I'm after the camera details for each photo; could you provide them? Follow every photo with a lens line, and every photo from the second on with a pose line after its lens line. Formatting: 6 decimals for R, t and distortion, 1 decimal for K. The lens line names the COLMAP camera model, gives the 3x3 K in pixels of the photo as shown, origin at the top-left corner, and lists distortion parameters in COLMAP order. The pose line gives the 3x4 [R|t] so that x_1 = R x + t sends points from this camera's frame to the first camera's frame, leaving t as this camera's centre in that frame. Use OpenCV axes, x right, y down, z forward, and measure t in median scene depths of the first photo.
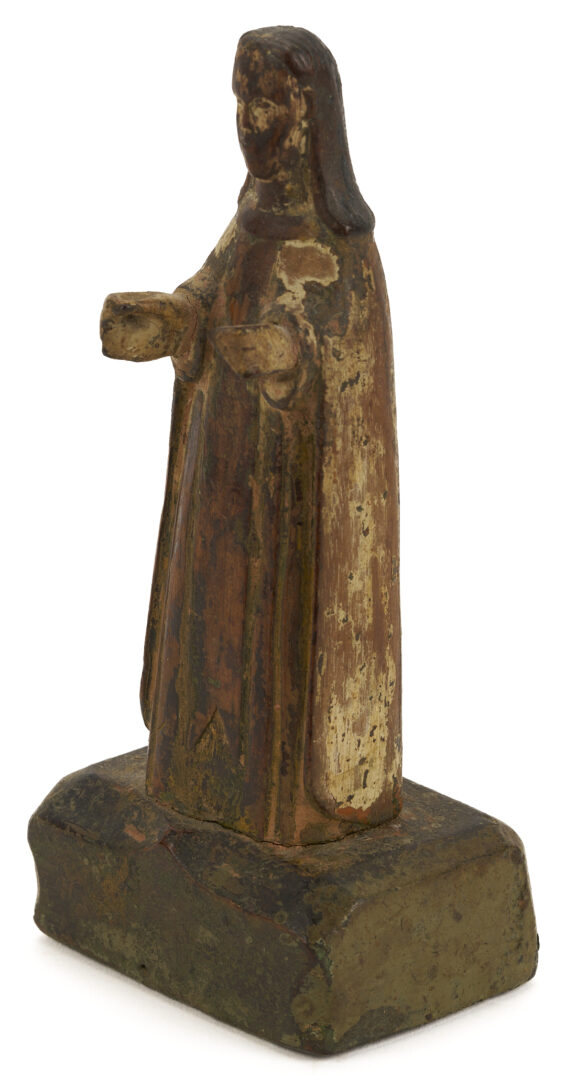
lens RADIAL K [[5689.5, 0, 281.5], [0, 5689.5, 539.5], [0, 0, 1]] dist [-0.133713, 0.000000]
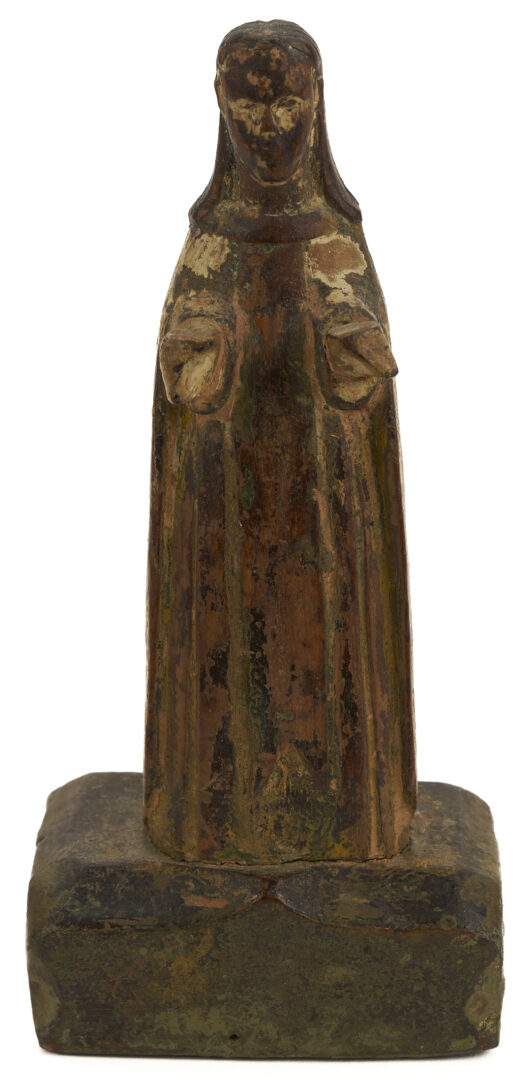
lens RADIAL K [[5895.8, 0, 266.2], [0, 5895.8, 541.8], [0, 0, 1]] dist [-0.152626, 0.000000]
pose [[0.671824, -0.239712, 0.700850, -0.706043], [0.243681, 0.965044, 0.096485, -0.100033], [-0.699479, 0.105963, 0.706753, 0.304635]]
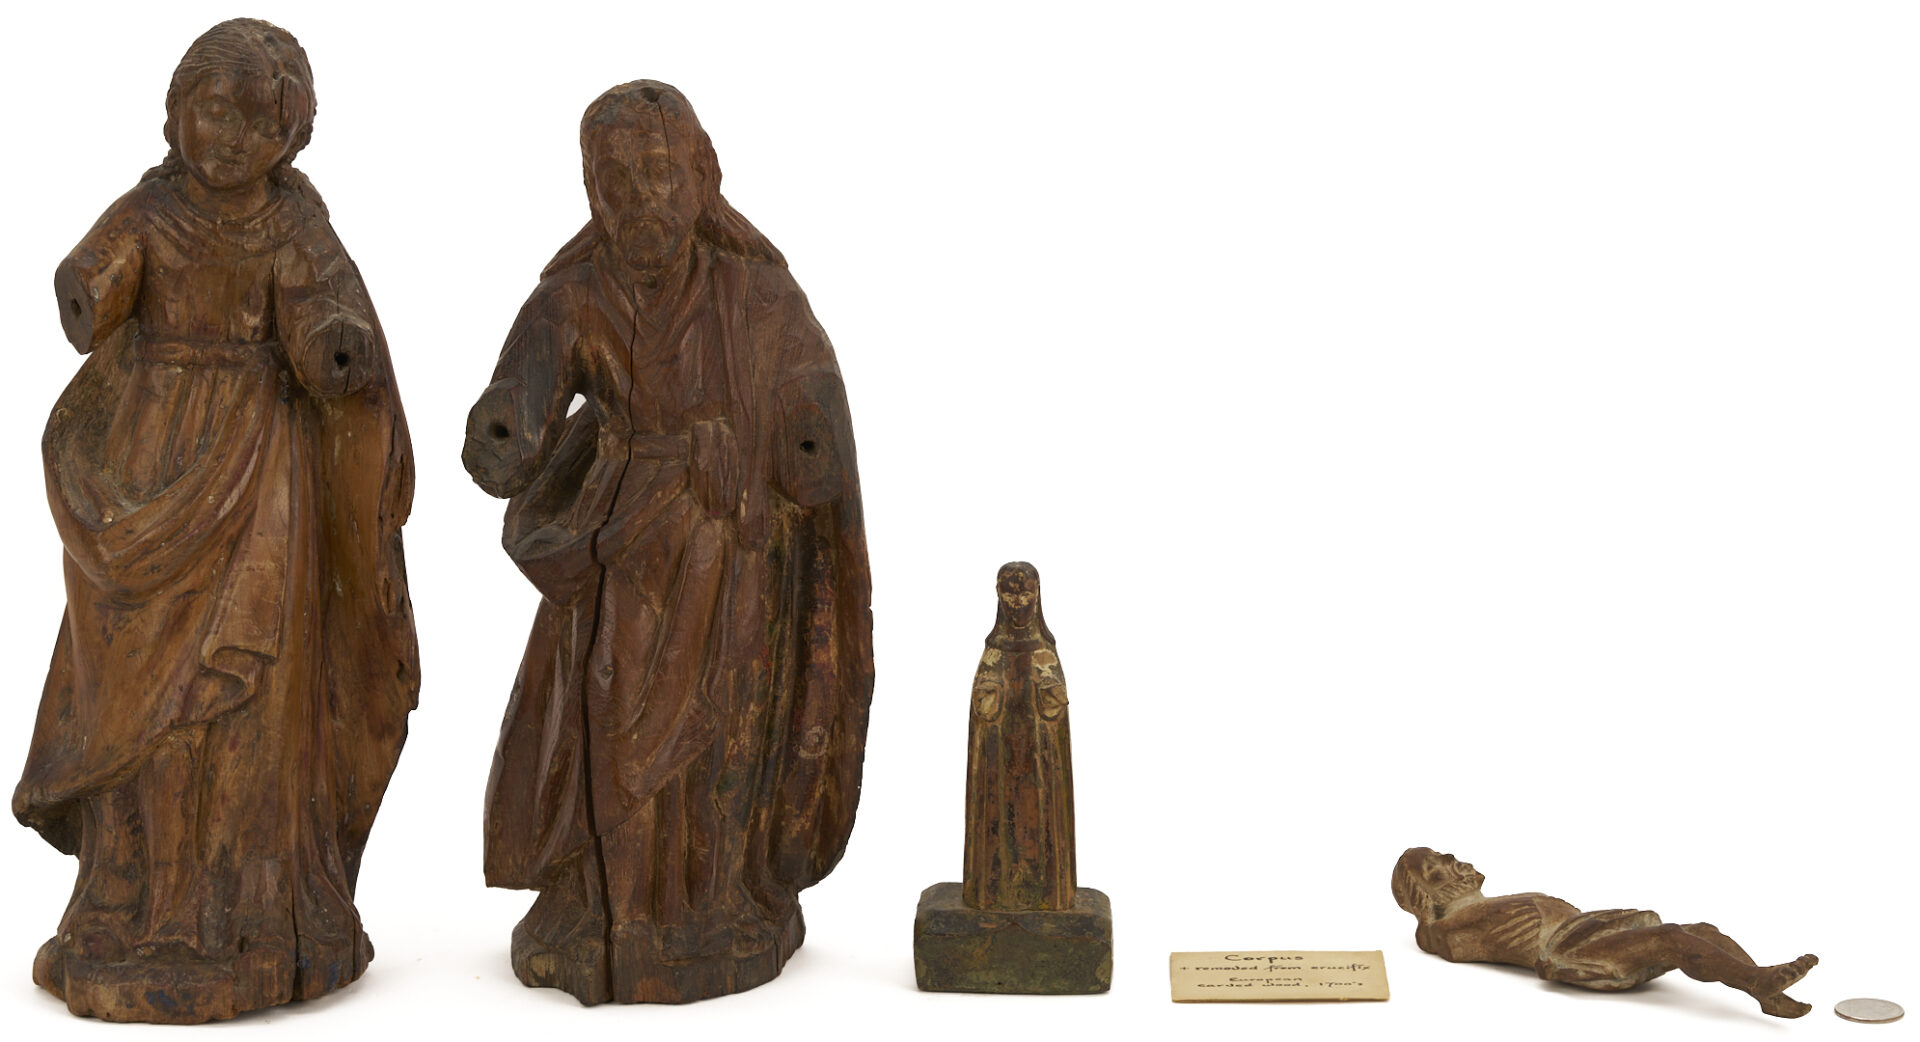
lens RADIAL K [[6201.8, 0, 955.4], [0, 6201.8, 521.8], [0, 0, 1]] dist [-0.154925, 0.000000]
pose [[0.684614, -0.150465, 0.713207, -1.819467], [0.233059, 0.972285, -0.018593, -0.063648], [-0.690643, 0.178948, 0.700707, -0.771881]]
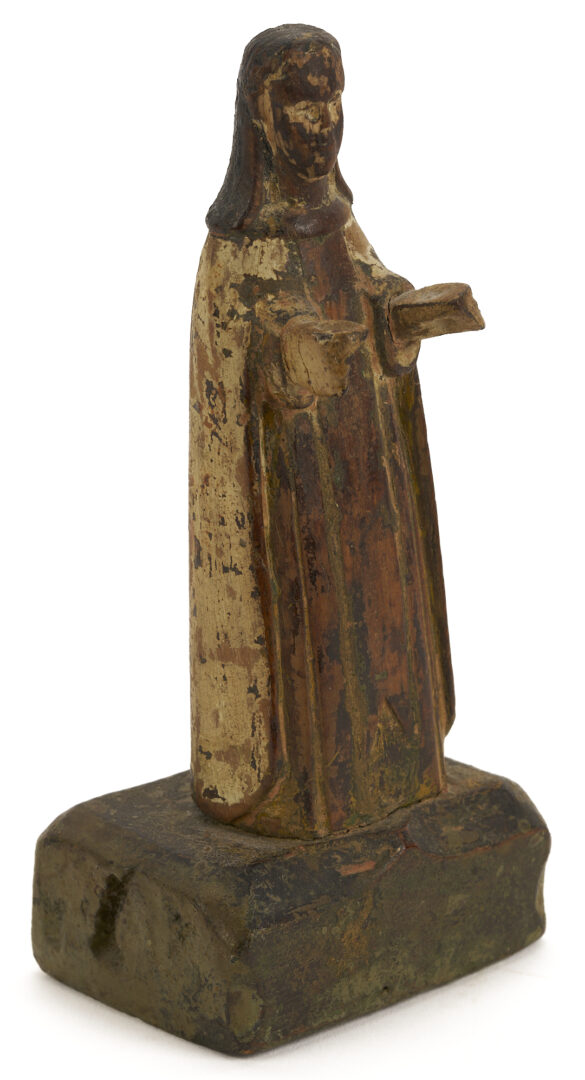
lens RADIAL K [[5682.0, 0, 292.6], [0, 5682.0, 538.9], [0, 0, 1]] dist [-0.112214, 0.000000]
pose [[-0.033739, -0.322044, 0.946123, -0.960745], [0.334147, 0.888550, 0.314363, -0.319569], [-0.941917, 0.326751, 0.077631, 0.938731]]
